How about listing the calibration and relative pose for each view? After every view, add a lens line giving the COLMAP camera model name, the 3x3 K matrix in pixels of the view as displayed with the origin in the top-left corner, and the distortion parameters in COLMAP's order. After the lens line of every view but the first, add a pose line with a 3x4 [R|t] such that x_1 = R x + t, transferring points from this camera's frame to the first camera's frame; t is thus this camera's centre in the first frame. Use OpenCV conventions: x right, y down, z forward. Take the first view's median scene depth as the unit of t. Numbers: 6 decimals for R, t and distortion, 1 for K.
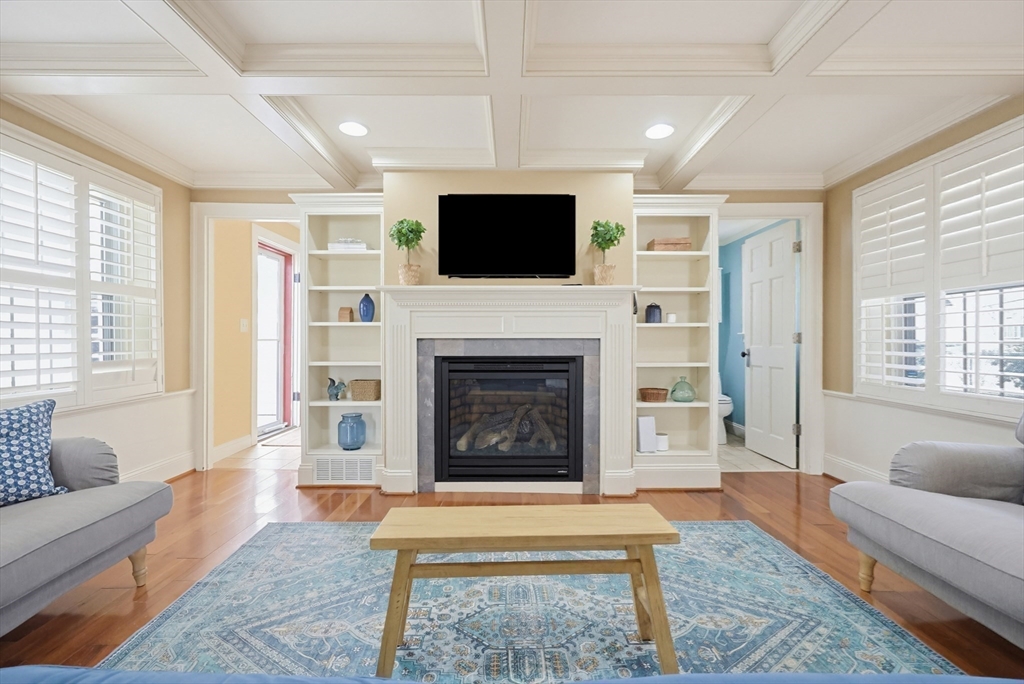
lens RADIAL K [[441.8, 0, 506.9], [0, 441.8, 344.5], [0, 0, 1]] dist [-0.001553, 0.001179]
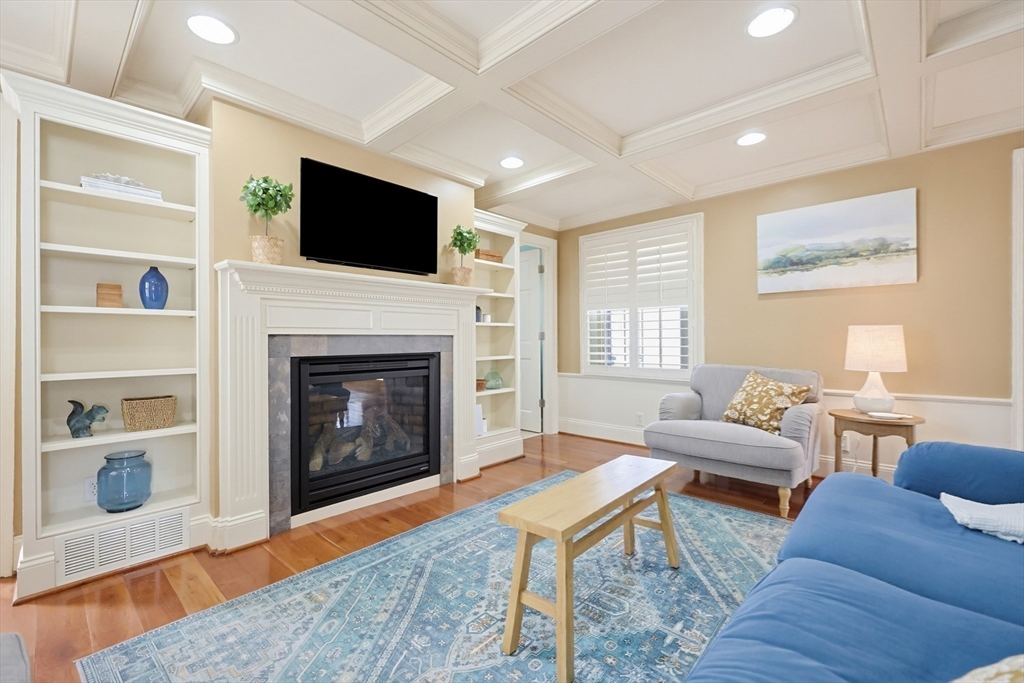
lens RADIAL K [[441.8, 0, 513.4], [0, 441.8, 338.9], [0, 0, 1]] dist [-0.001553, 0.001179]
pose [[0.674383, -0.002079, 0.738379, -0.482231], [0.010668, 0.999919, -0.006929, 0.004027], [-0.738305, 0.012550, 0.674351, 0.172378]]
